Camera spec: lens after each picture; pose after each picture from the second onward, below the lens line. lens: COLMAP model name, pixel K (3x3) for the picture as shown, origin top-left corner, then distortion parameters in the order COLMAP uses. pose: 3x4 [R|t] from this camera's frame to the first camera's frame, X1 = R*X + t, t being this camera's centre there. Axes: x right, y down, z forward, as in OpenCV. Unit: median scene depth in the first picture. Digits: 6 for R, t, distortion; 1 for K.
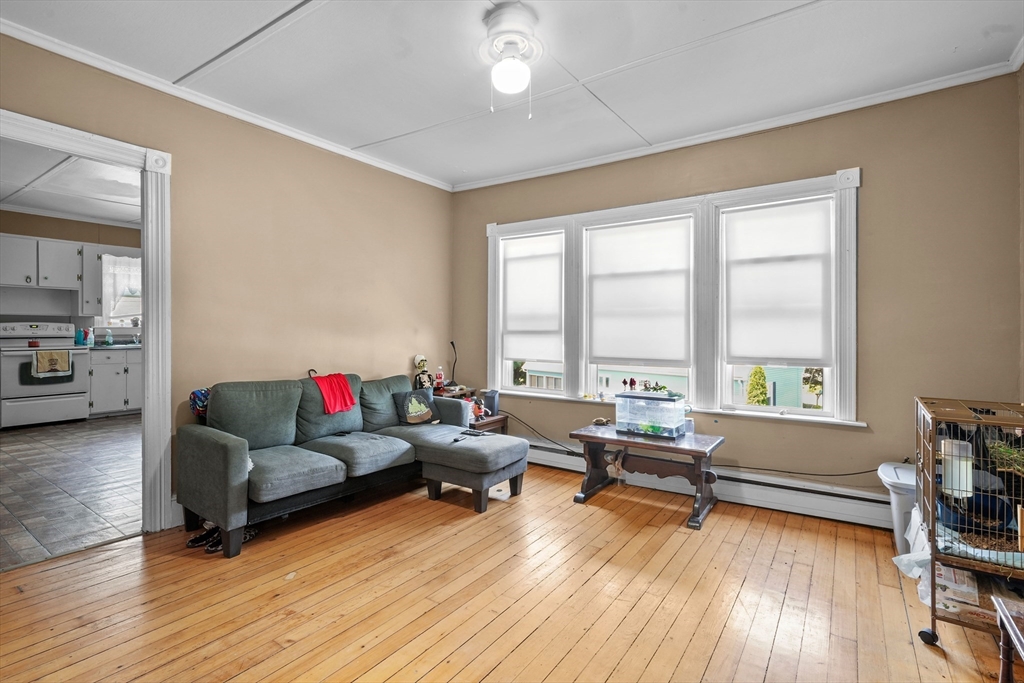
lens RADIAL K [[487.0, 0, 518.1], [0, 487.0, 329.8], [0, 0, 1]] dist [-0.010052, 0.005577]
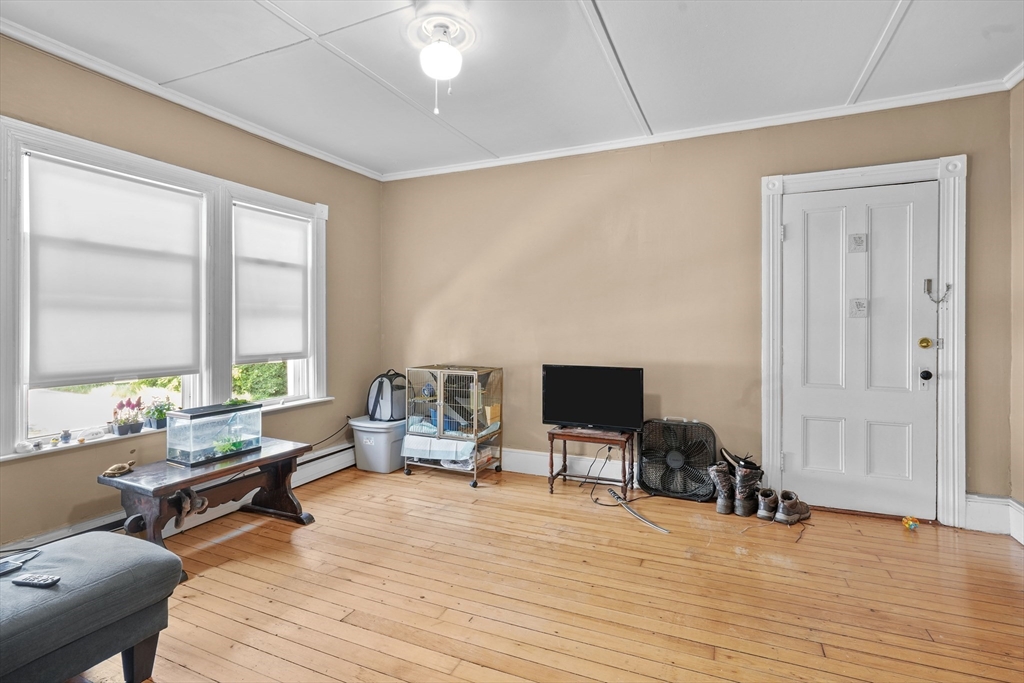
lens RADIAL K [[487.0, 0, 499.7], [0, 487.0, 327.5], [0, 0, 1]] dist [-0.010052, 0.005577]
pose [[-0.149501, -0.005467, 0.988747, -0.596867], [0.000505, 0.999984, 0.005605, -0.007300], [-0.988761, 0.001337, -0.149496, 0.637031]]
